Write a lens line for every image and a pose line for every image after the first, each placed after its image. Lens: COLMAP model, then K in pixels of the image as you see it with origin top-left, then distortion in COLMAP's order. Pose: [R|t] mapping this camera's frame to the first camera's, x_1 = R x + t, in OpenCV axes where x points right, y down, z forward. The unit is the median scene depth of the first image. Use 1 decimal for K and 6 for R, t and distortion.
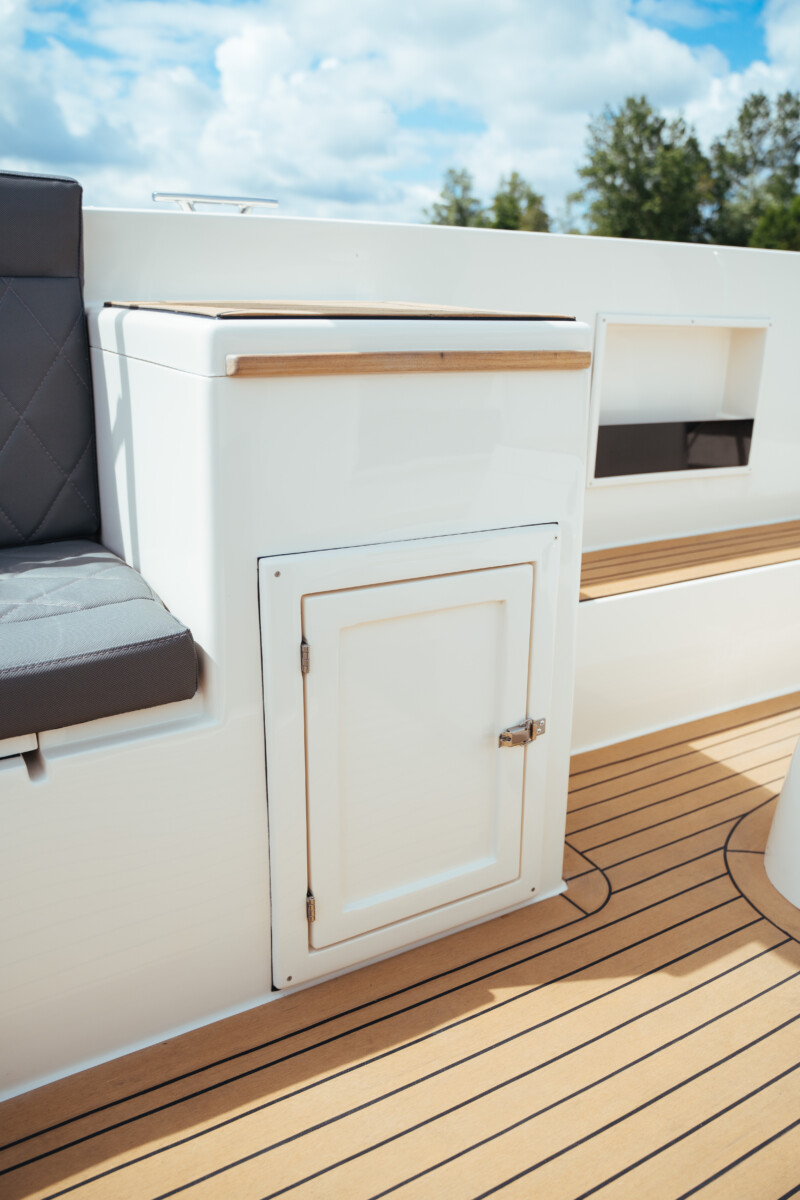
lens RADIAL K [[964.8, 0, 400.0], [0, 964.8, 600.0], [0, 0, 1]] dist [-0.100607, 0.084433]
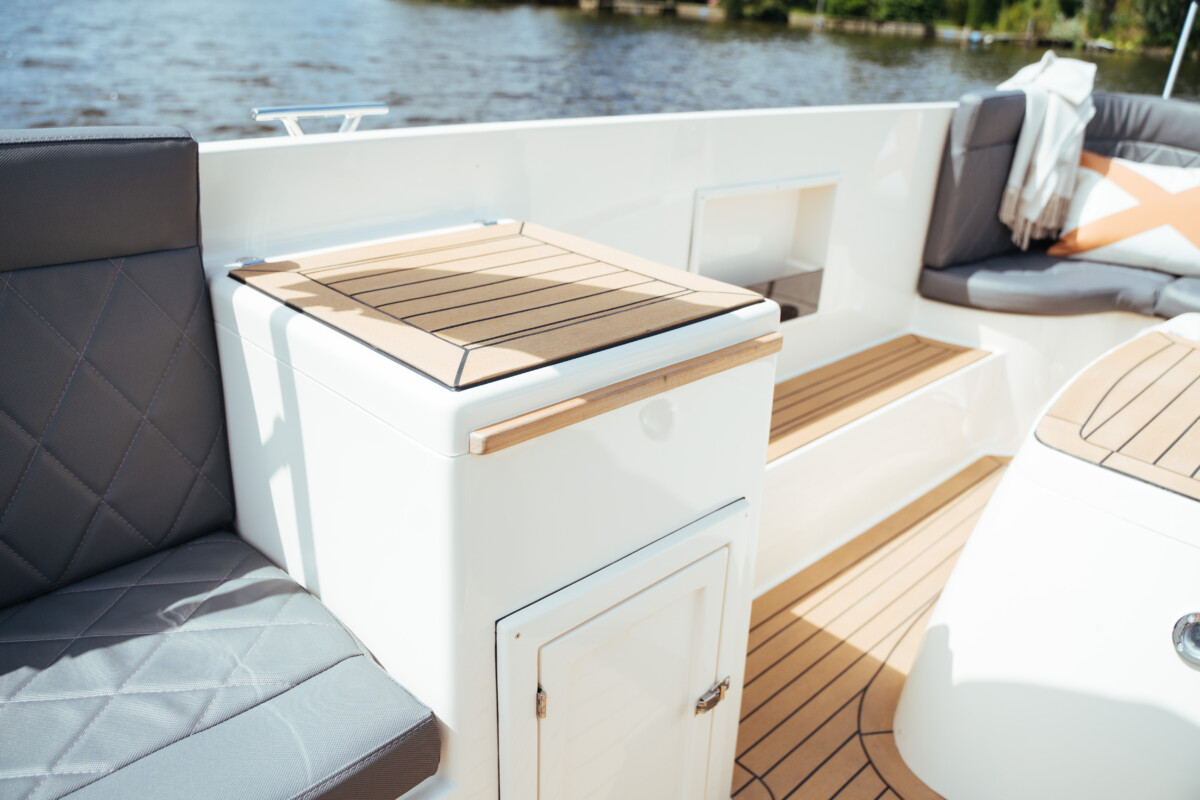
lens RADIAL K [[964.8, 0, 609.5], [0, 964.8, 398.2], [0, 0, 1]] dist [-0.100607, 0.084433]
pose [[0.967004, -0.066382, 0.245961, -0.203912], [0.044939, 0.994763, 0.091797, -0.270928], [-0.250767, -0.077715, 0.964923, 0.073920]]
